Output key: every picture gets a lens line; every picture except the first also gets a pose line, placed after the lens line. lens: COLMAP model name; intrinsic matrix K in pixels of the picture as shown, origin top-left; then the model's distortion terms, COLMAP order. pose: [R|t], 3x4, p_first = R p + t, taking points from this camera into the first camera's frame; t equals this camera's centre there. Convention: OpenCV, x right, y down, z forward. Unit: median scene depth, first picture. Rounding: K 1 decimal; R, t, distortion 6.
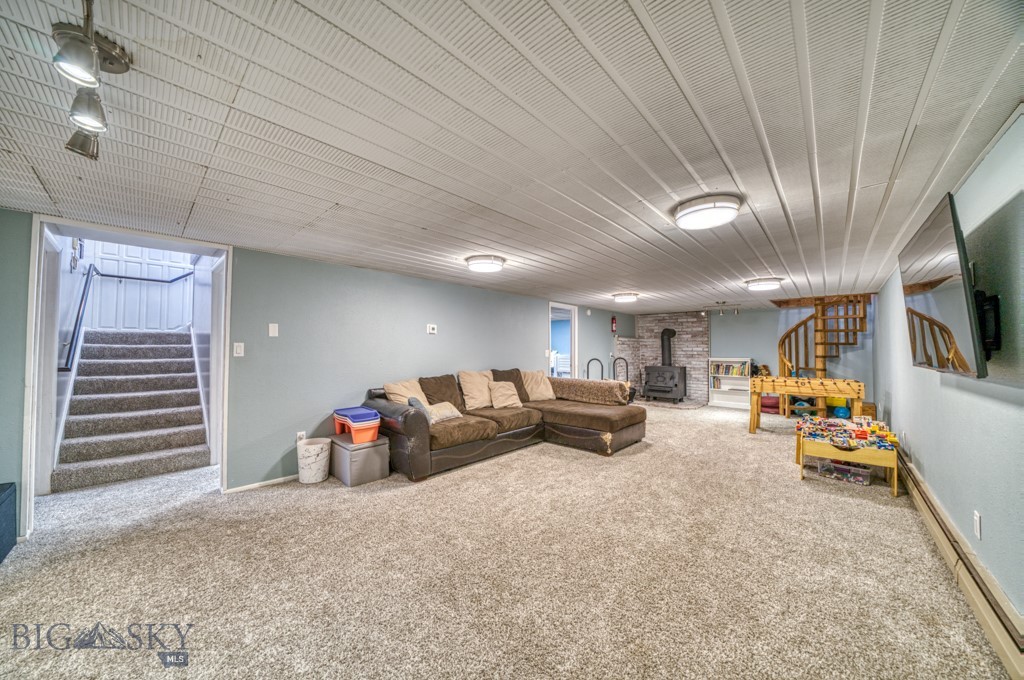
lens RADIAL K [[351.7, 0, 506.4], [0, 351.7, 341.7], [0, 0, 1]] dist [-0.026474, 0.002921]
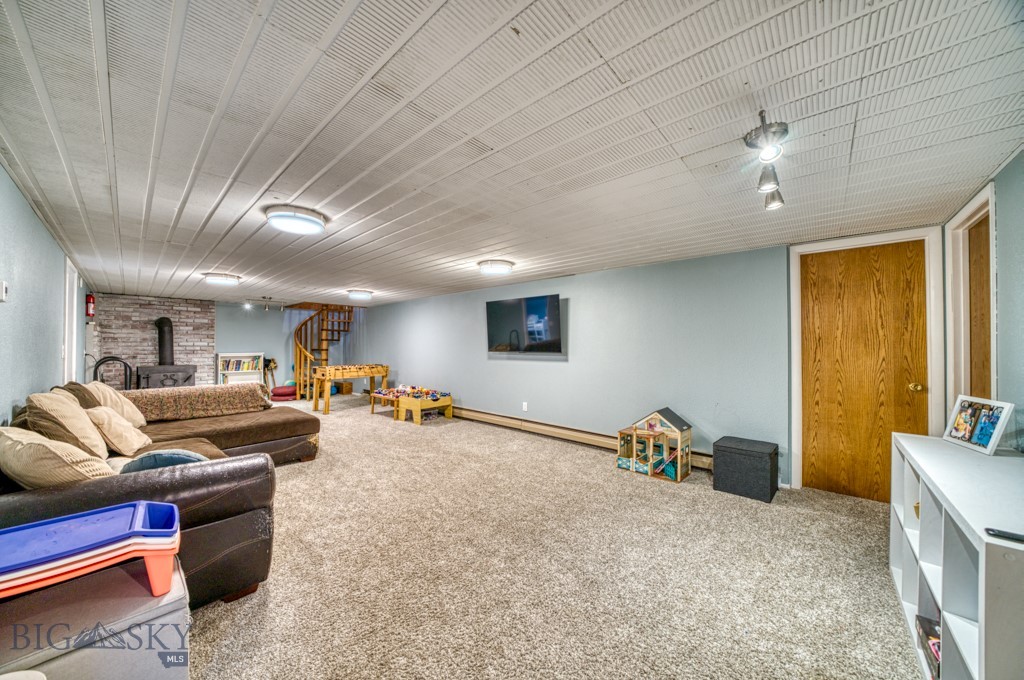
lens RADIAL K [[351.7, 0, 506.6], [0, 351.7, 342.2], [0, 0, 1]] dist [-0.026474, 0.002921]
pose [[-0.014571, 0.005375, 0.999879, -0.357749], [-0.022285, 0.999735, -0.005699, 0.005442], [-0.999645, -0.022365, -0.014448, 0.281572]]
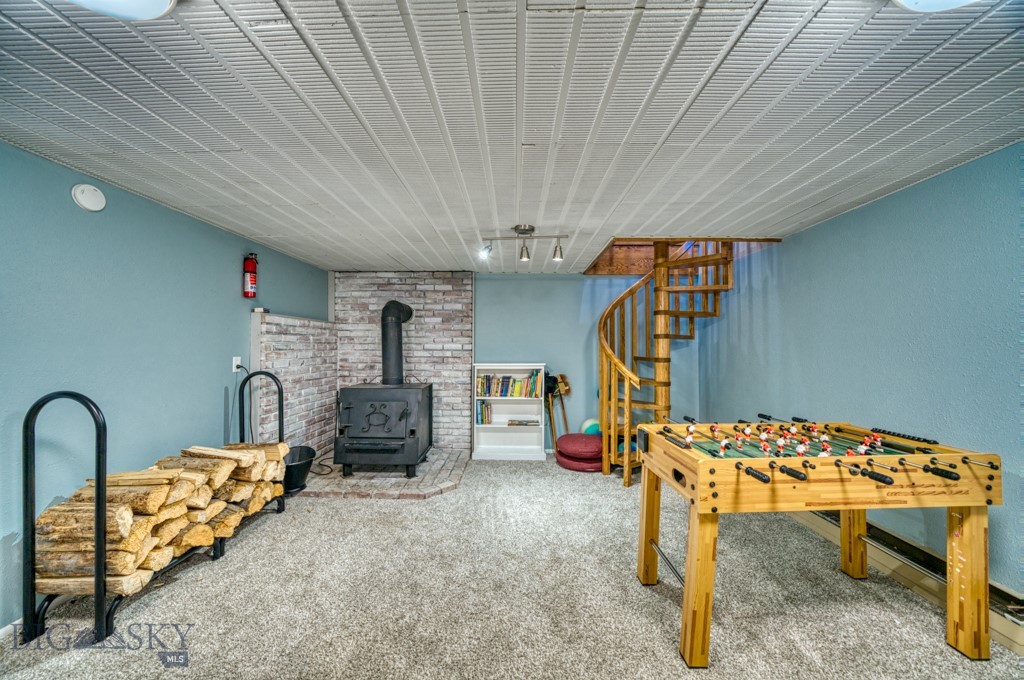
lens RADIAL K [[351.7, 0, 508.0], [0, 351.7, 338.9], [0, 0, 1]] dist [-0.026474, 0.002921]
pose [[0.744437, 0.014215, 0.667542, 0.300025], [-0.012997, 0.999892, -0.006798, 0.014084], [-0.667567, -0.003616, 0.744541, 0.635973]]
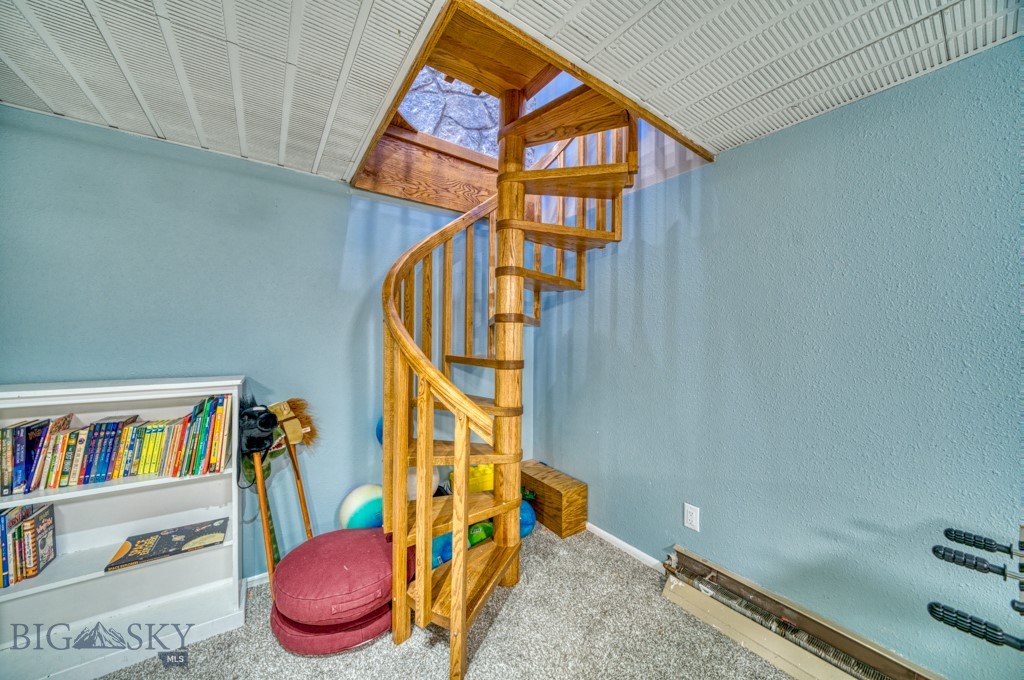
lens RADIAL K [[351.7, 0, 510.4], [0, 351.7, 339.3], [0, 0, 1]] dist [-0.026474, 0.002921]
pose [[0.205136, -0.003996, 0.978725, 0.532869], [-0.028072, 0.999556, 0.009965, 0.017028], [-0.978331, -0.029519, 0.204932, 0.799649]]
